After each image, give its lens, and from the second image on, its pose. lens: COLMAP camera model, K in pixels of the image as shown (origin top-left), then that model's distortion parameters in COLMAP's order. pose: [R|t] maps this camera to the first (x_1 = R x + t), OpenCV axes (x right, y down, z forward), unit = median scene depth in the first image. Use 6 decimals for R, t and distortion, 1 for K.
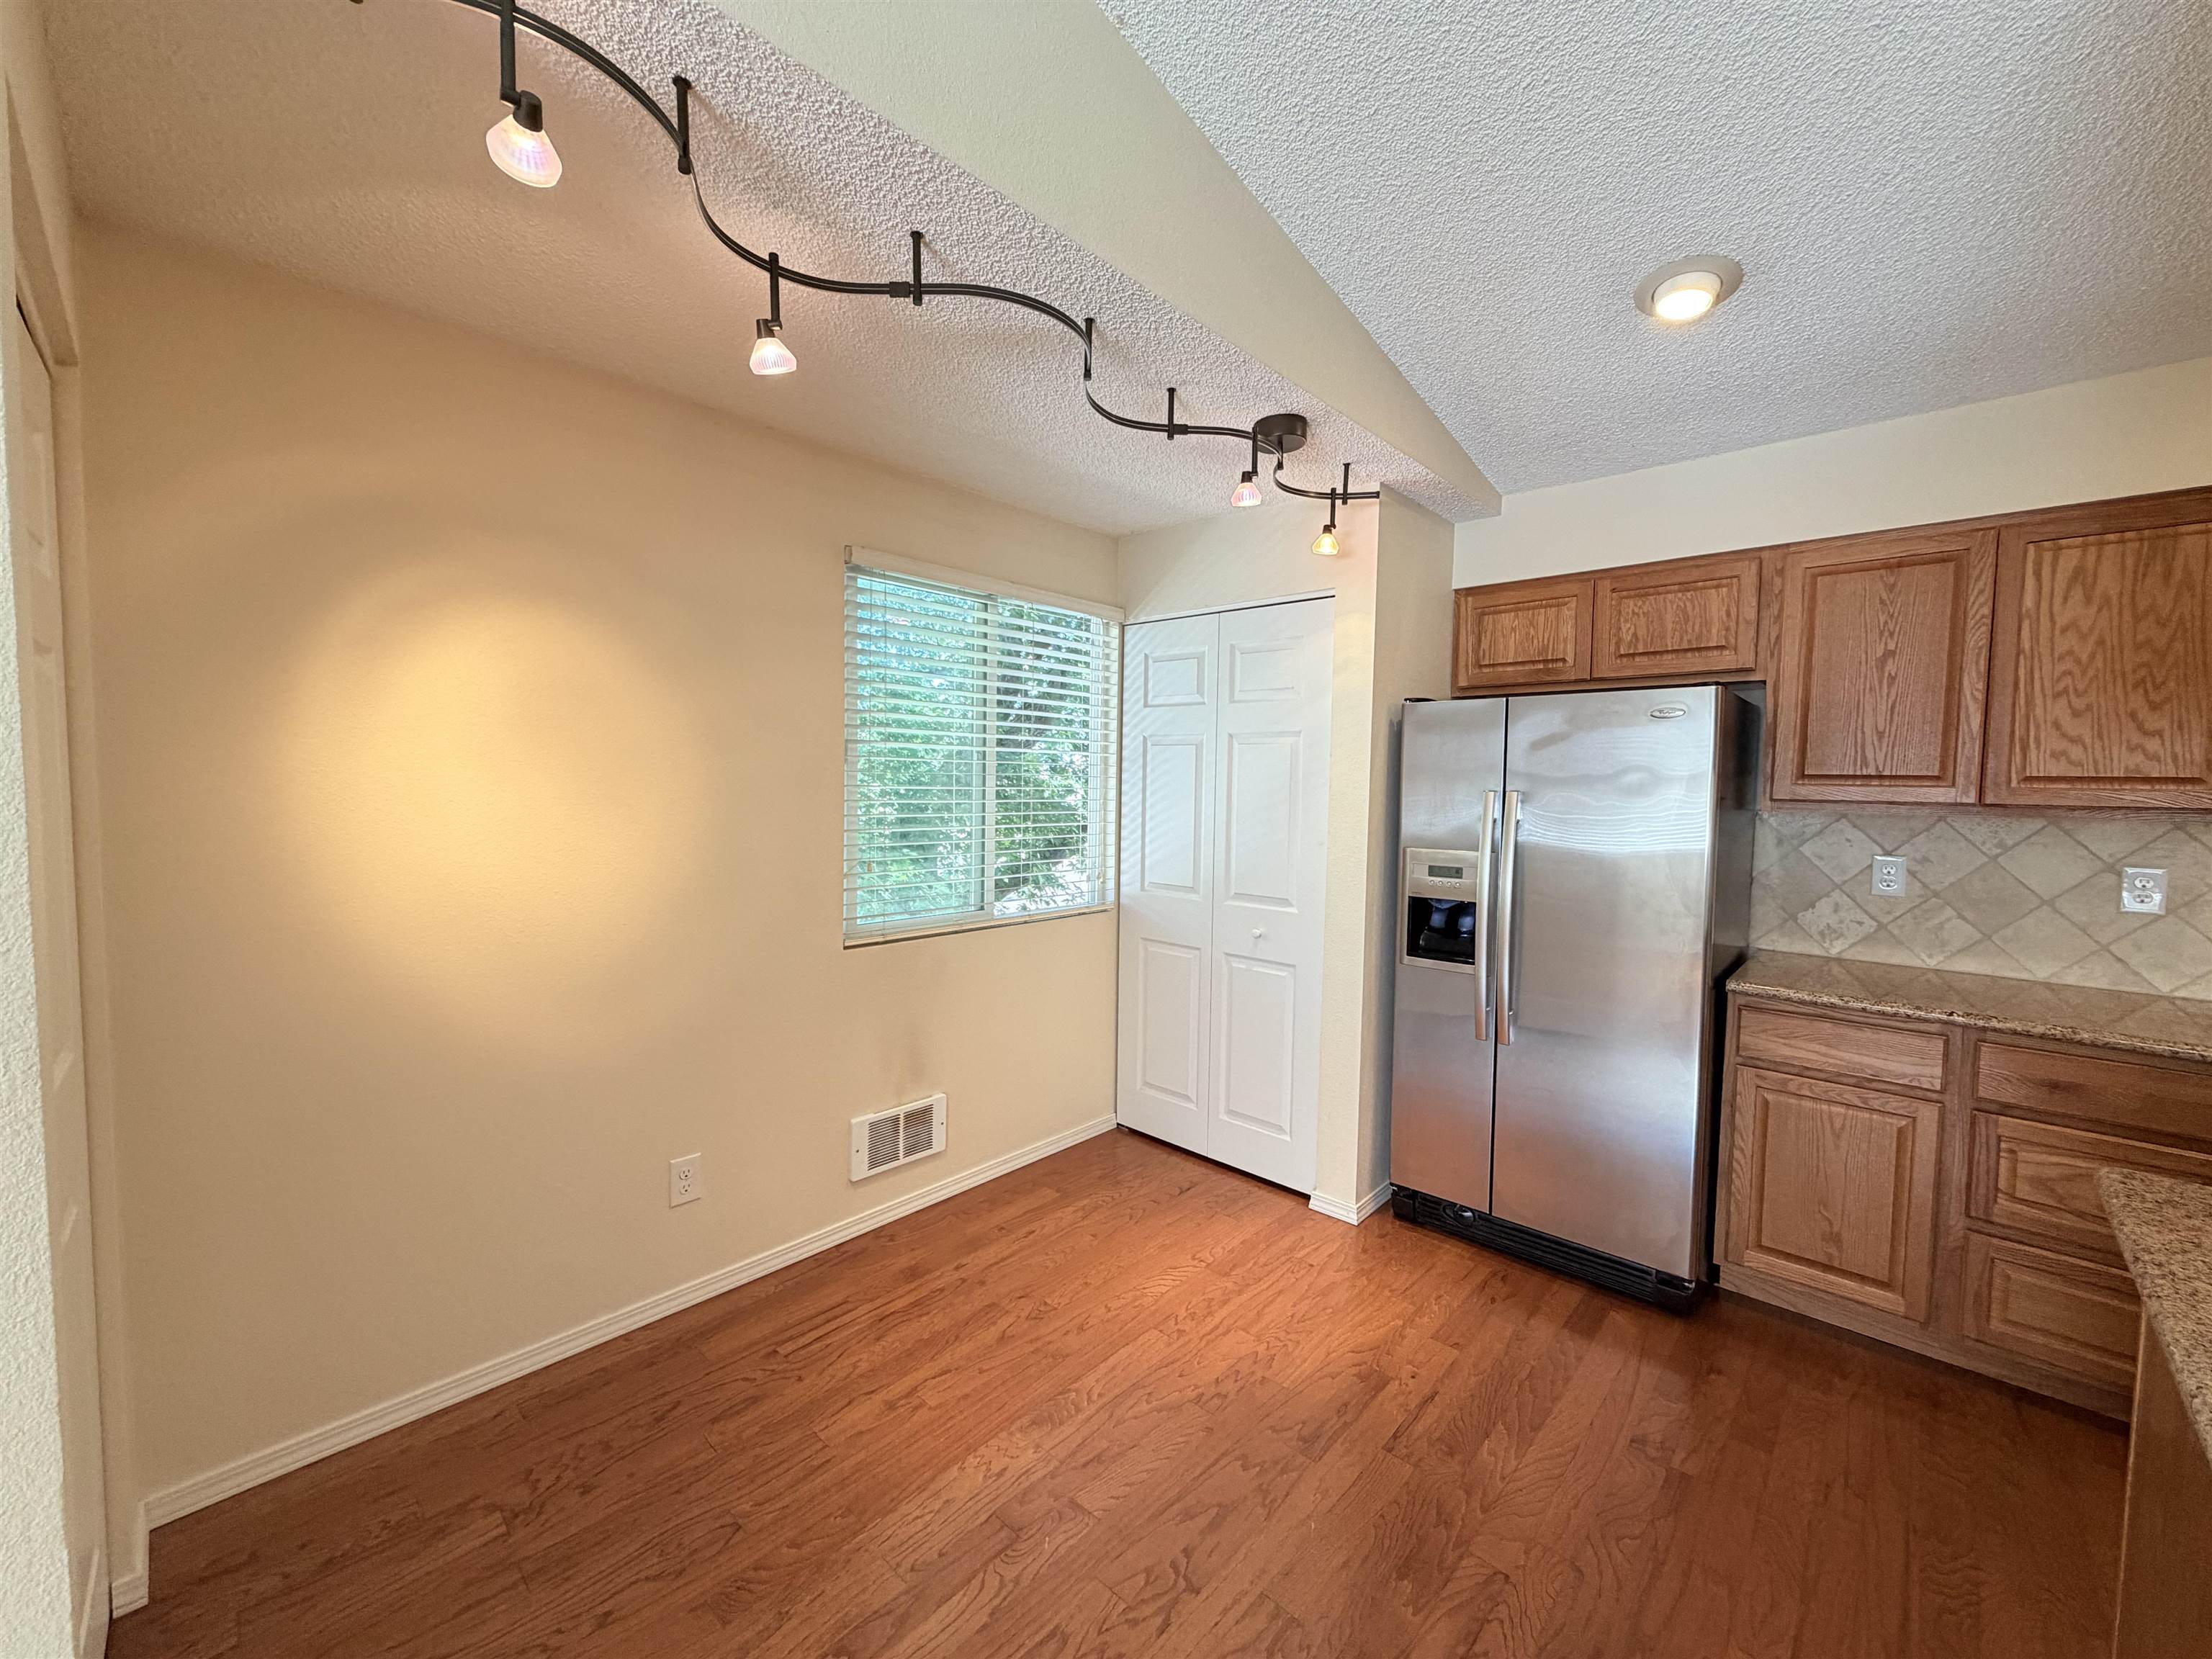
lens RADIAL K [[876.9, 0, 1106.6], [0, 876.9, 836.1], [0, 0, 1]] dist [-0.000829, -0.000006]
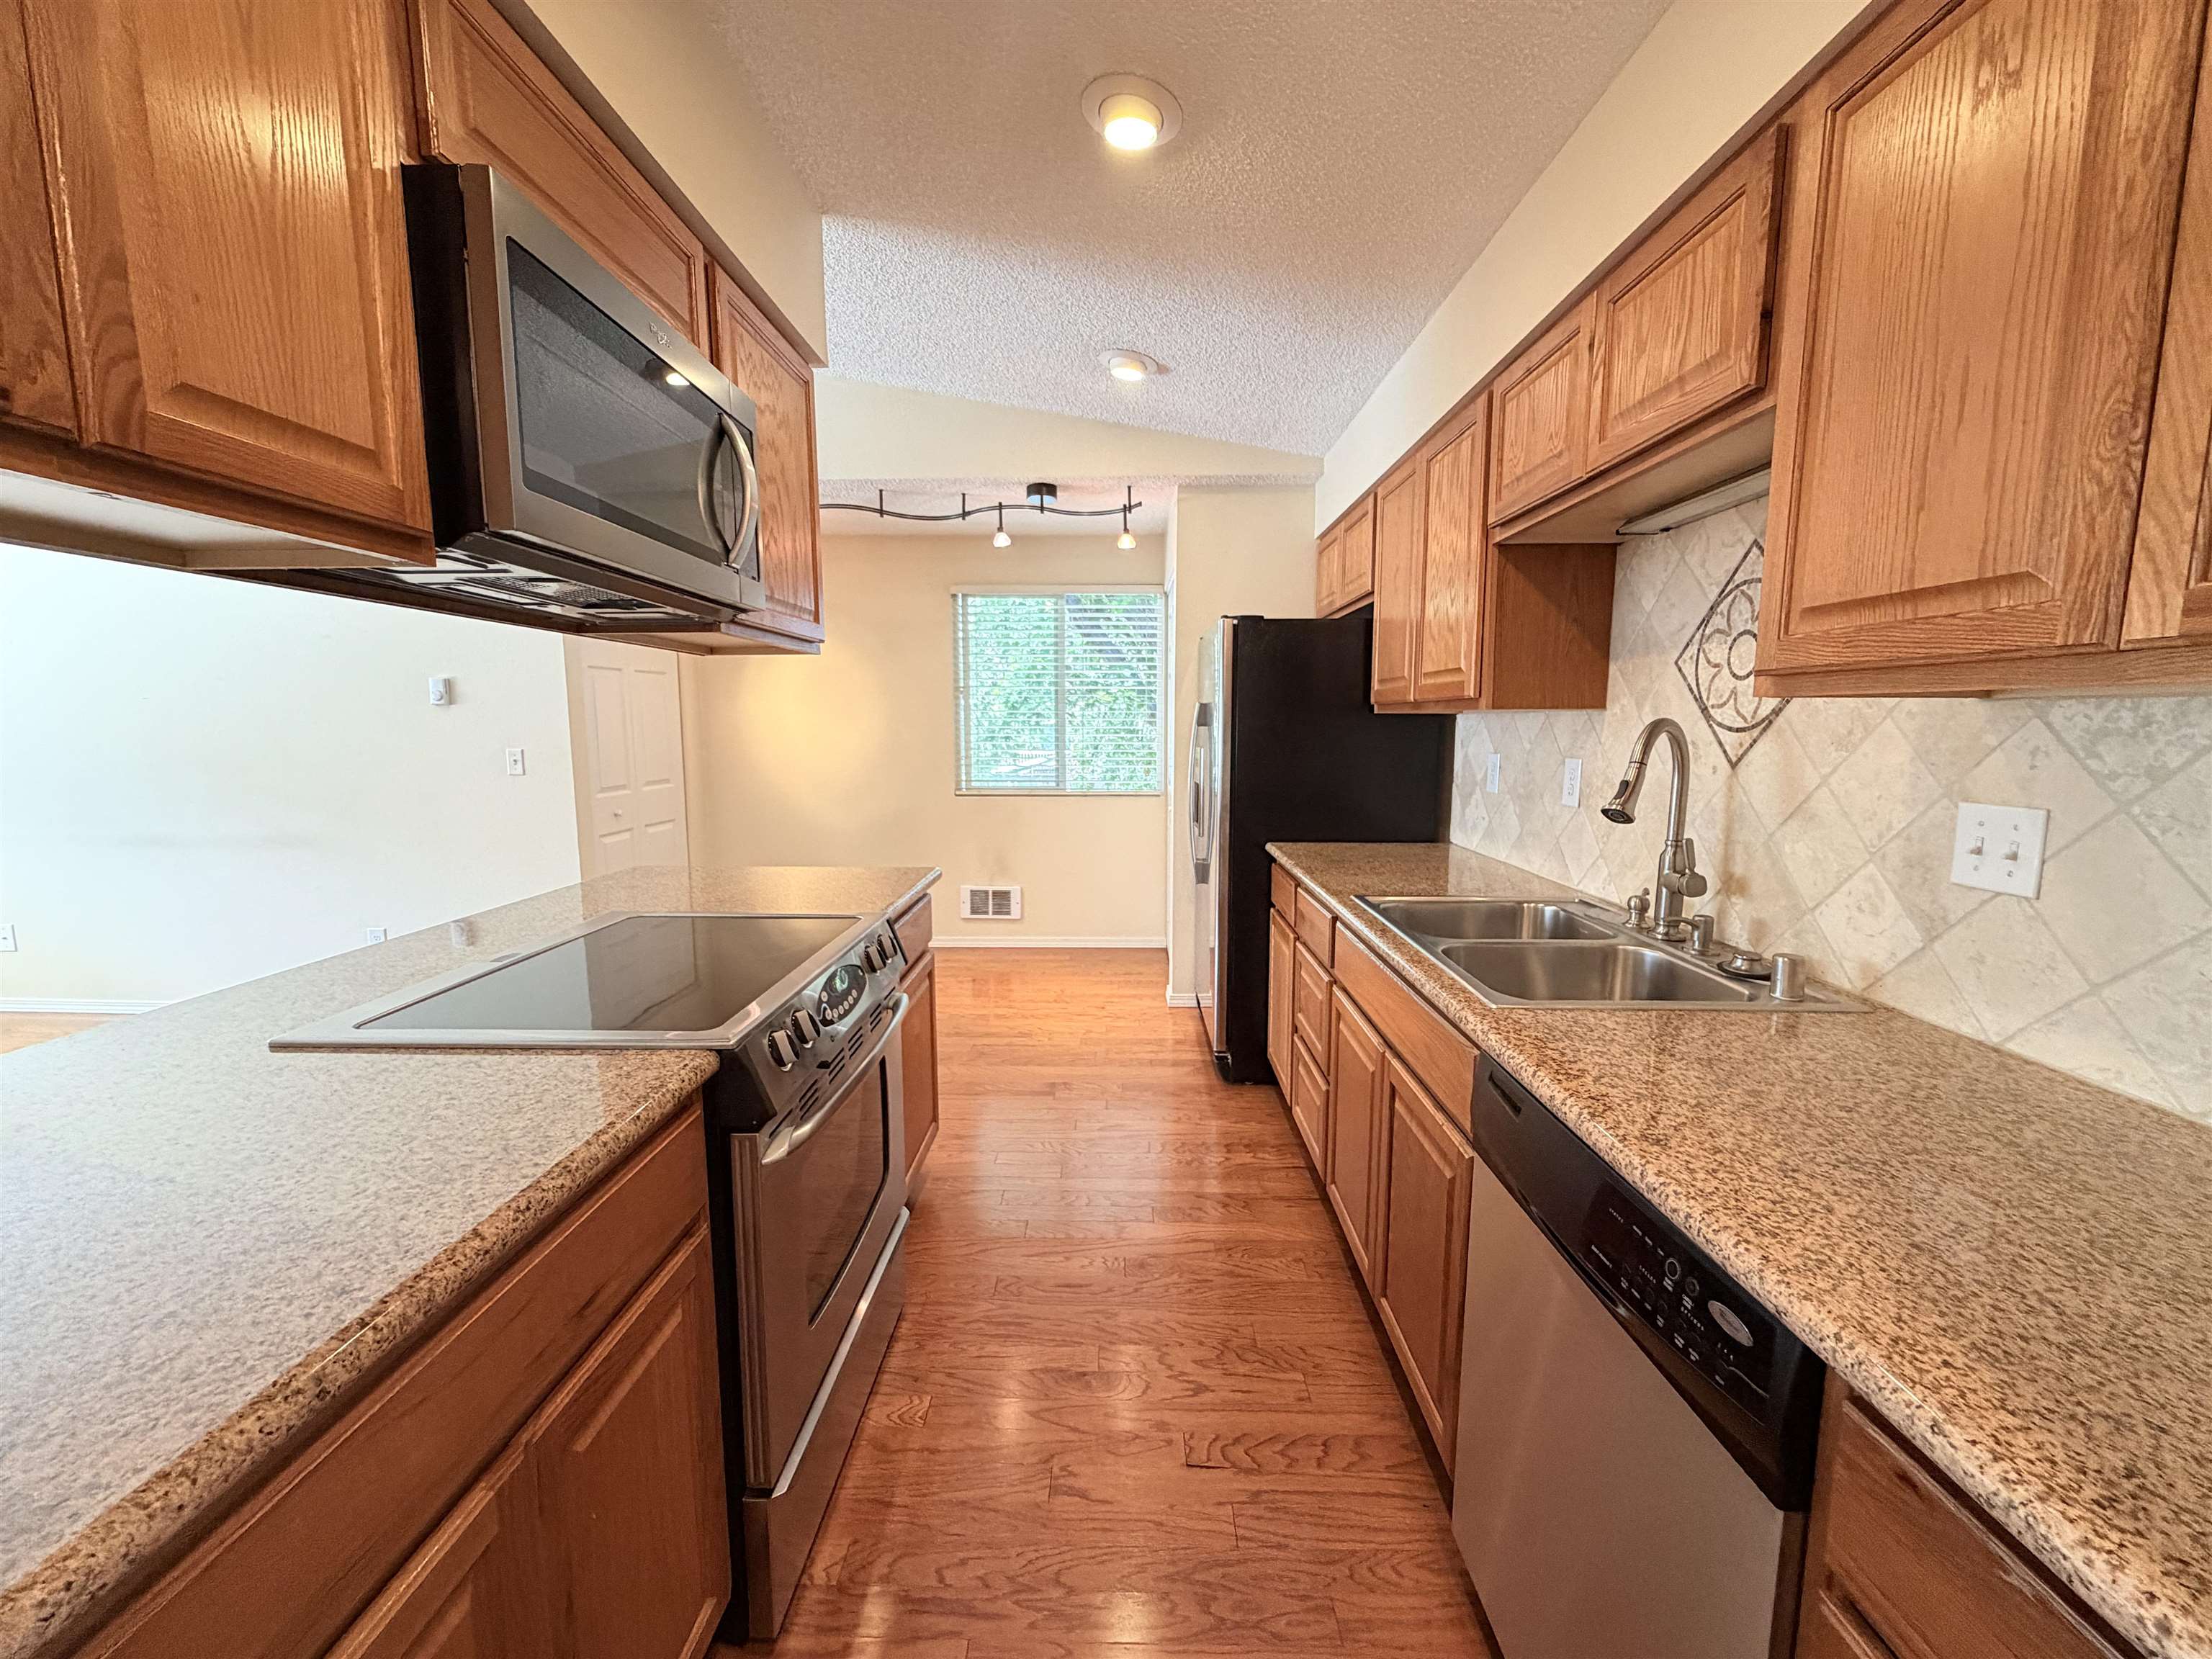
lens RADIAL K [[876.9, 0, 1101.7], [0, 876.9, 826.0], [0, 0, 1]] dist [-0.000829, -0.000006]
pose [[0.669076, 0.065445, -0.740307, 1.280795], [-0.035456, 0.997792, 0.056162, 0.072510], [0.742348, -0.011328, 0.669919, -0.053444]]
